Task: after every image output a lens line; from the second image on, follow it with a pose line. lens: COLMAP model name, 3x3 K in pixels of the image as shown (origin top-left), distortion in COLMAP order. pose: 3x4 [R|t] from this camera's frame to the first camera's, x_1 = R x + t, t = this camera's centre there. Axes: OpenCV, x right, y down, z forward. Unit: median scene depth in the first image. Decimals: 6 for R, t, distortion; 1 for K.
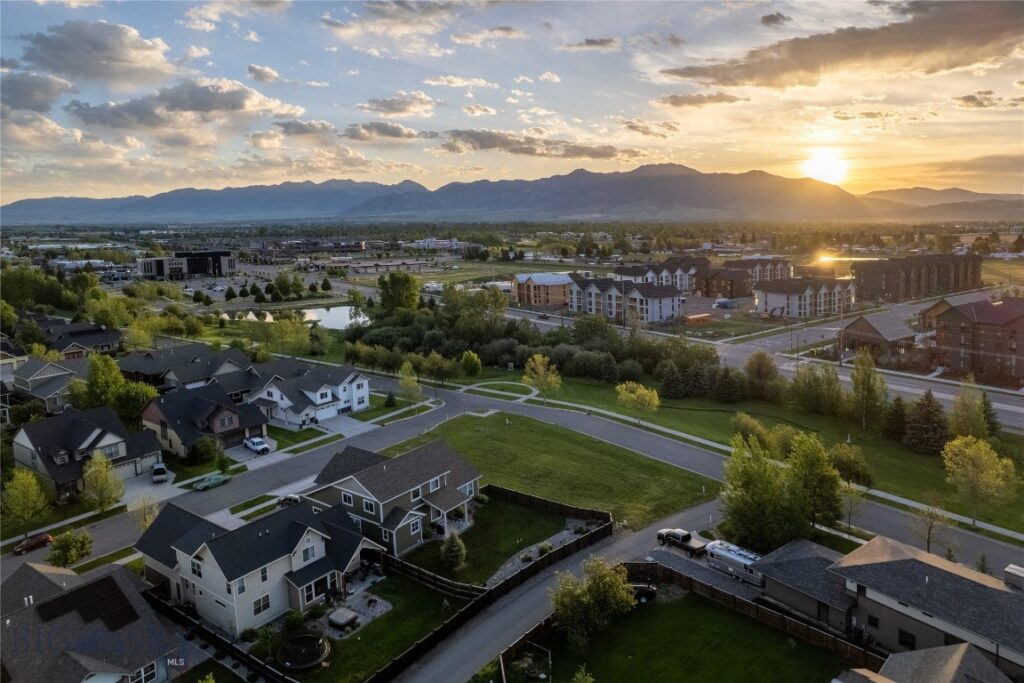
lens RADIAL K [[678.8, 0, 512.0], [0, 678.8, 341.5], [0, 0, 1]] dist [-0.034218, 0.000195]
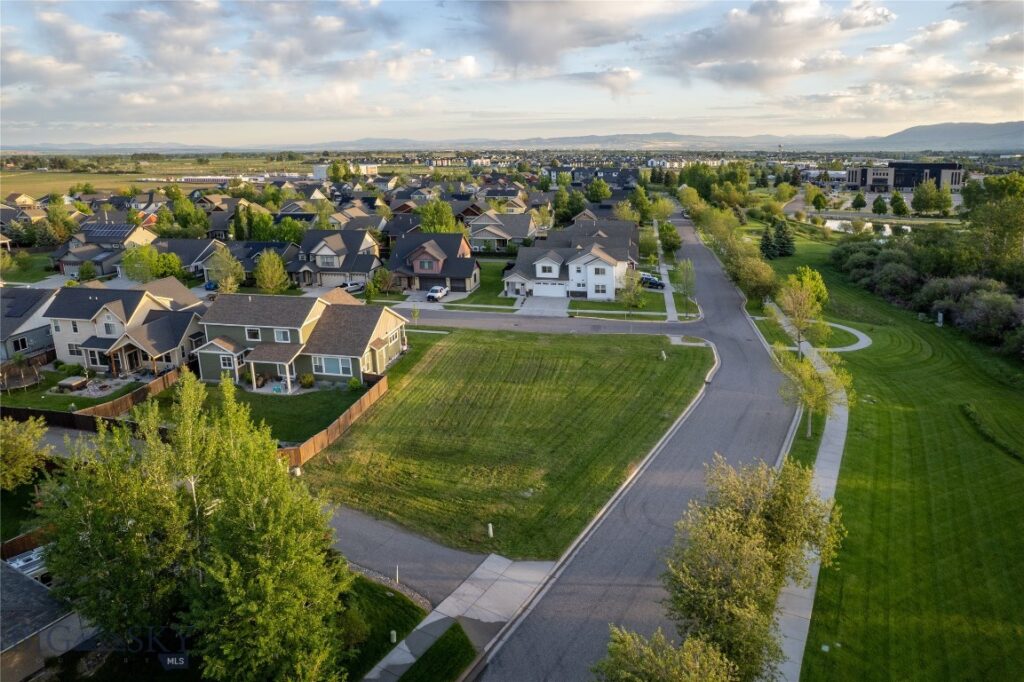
lens RADIAL K [[649.7, 0, 512.0], [0, 649.7, 341.0], [0, 0, 1]] dist [-0.030851, 0.002606]
pose [[0.382967, 0.259303, -0.886622, 0.428705], [-0.159131, 0.963965, 0.213188, -0.004053], [0.909953, 0.059445, 0.410430, 0.536316]]
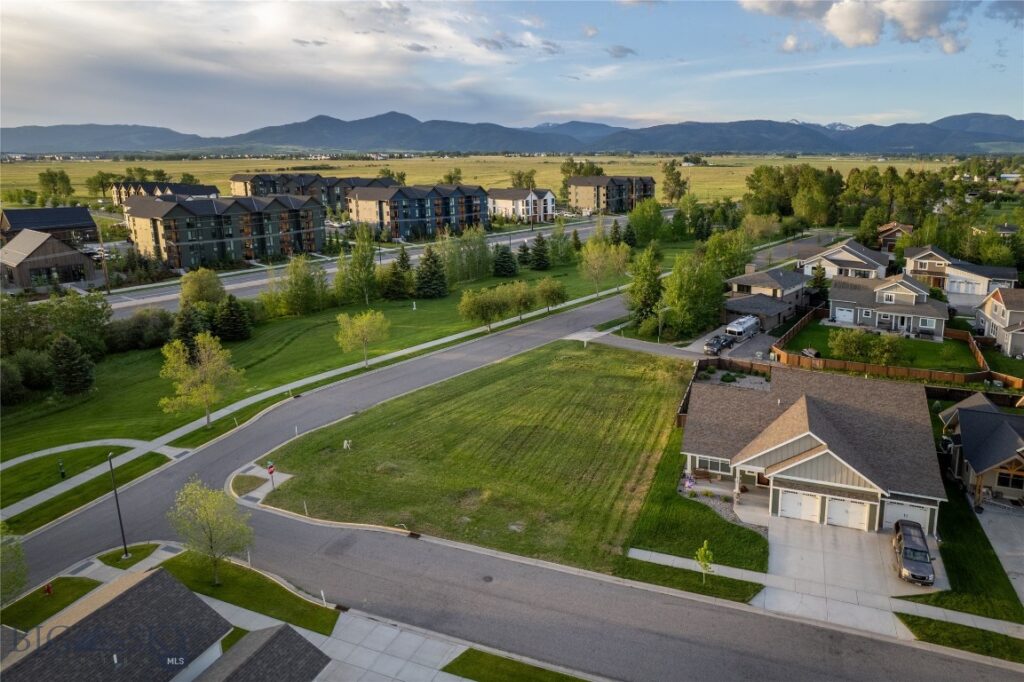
lens RADIAL K [[649.7, 0, 512.0], [0, 649.7, 341.0], [0, 0, 1]] dist [-0.030851, 0.002606]
pose [[-0.201125, -0.269590, 0.941738, -0.414619], [0.178830, 0.935121, 0.305888, -0.073055], [-0.963104, 0.229933, -0.139865, 0.816199]]
